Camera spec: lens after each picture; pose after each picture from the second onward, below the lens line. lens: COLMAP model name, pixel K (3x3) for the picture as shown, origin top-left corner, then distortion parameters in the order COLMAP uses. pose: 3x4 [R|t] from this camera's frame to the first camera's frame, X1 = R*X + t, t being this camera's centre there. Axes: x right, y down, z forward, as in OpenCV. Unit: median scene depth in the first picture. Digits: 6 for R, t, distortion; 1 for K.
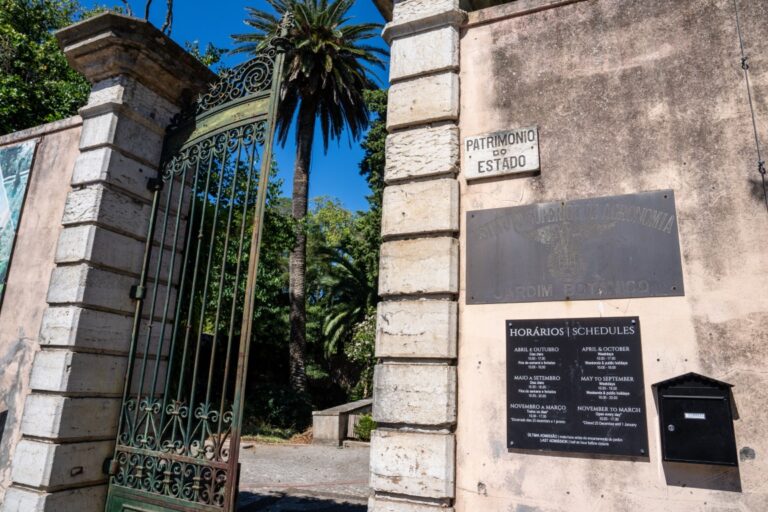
lens RADIAL K [[516.1, 0, 384.0], [0, 516.1, 256.0], [0, 0, 1]] dist [-0.107583, 0.072115]
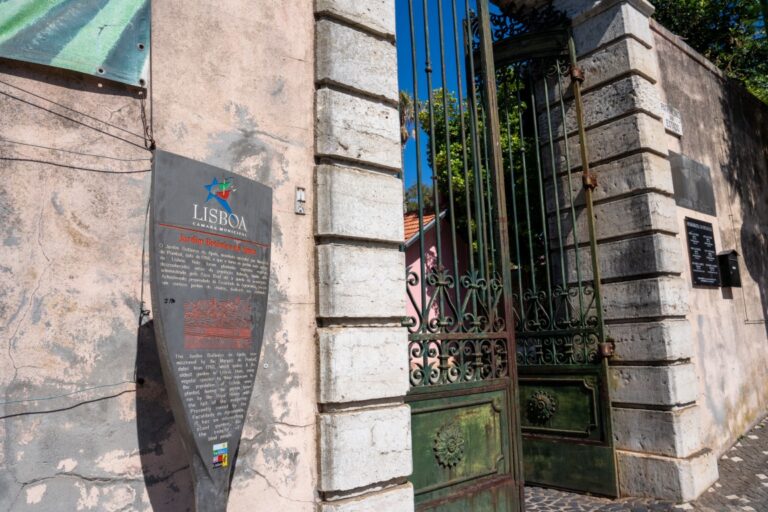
lens RADIAL K [[516.1, 0, 384.0], [0, 516.1, 256.0], [0, 0, 1]] dist [-0.107583, 0.072115]
pose [[0.473099, 0.073693, 0.877922, -1.675155], [-0.166347, 0.986043, 0.006873, 0.398989], [-0.865163, -0.149291, 0.478754, 0.996998]]
